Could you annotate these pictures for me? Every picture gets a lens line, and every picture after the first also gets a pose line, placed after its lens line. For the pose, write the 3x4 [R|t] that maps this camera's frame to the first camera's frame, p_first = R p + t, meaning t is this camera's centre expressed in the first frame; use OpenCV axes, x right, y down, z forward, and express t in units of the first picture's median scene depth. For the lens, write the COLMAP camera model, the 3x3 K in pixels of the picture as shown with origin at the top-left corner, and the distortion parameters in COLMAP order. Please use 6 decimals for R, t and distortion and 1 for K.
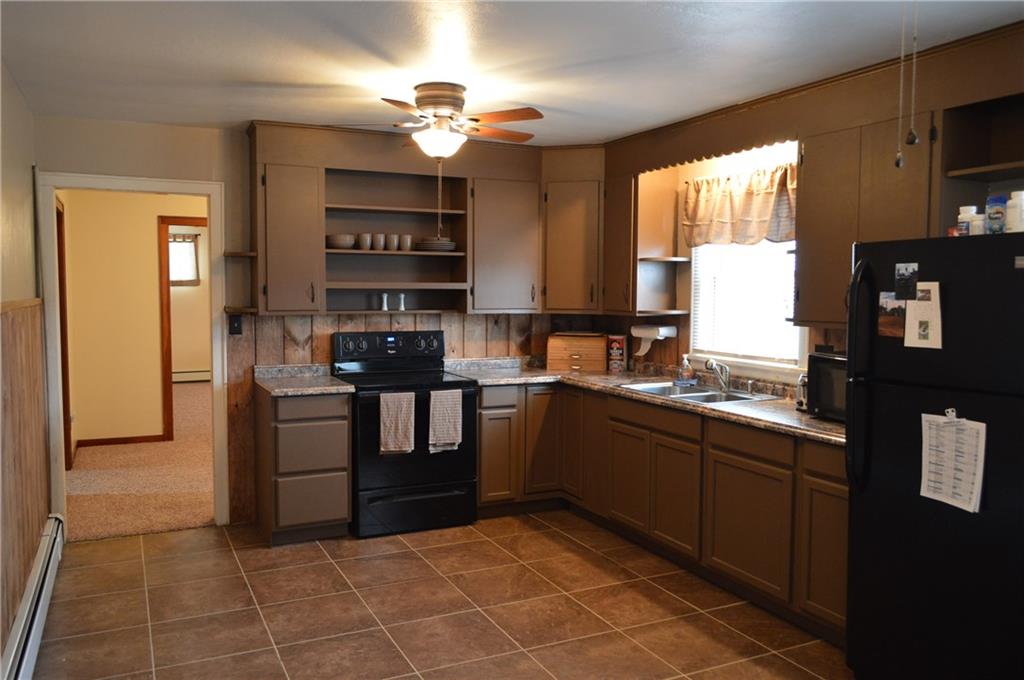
lens RADIAL K [[804.3, 0, 512.3], [0, 804.3, 340.4], [0, 0, 1]] dist [-0.000761, 0.001969]
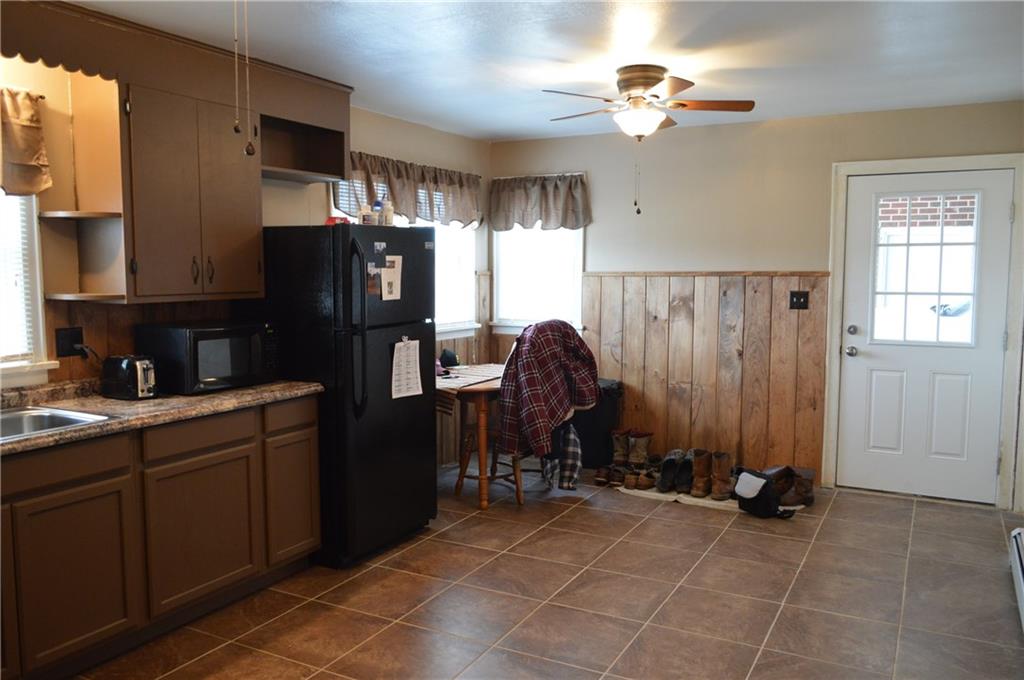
lens RADIAL K [[804.3, 0, 512.5], [0, 804.3, 339.4], [0, 0, 1]] dist [-0.000761, 0.001969]
pose [[-0.583628, -0.078448, 0.808223, -0.807809], [0.051144, 0.989795, 0.133003, -0.102282], [-0.810409, 0.118960, -0.573660, 1.635406]]
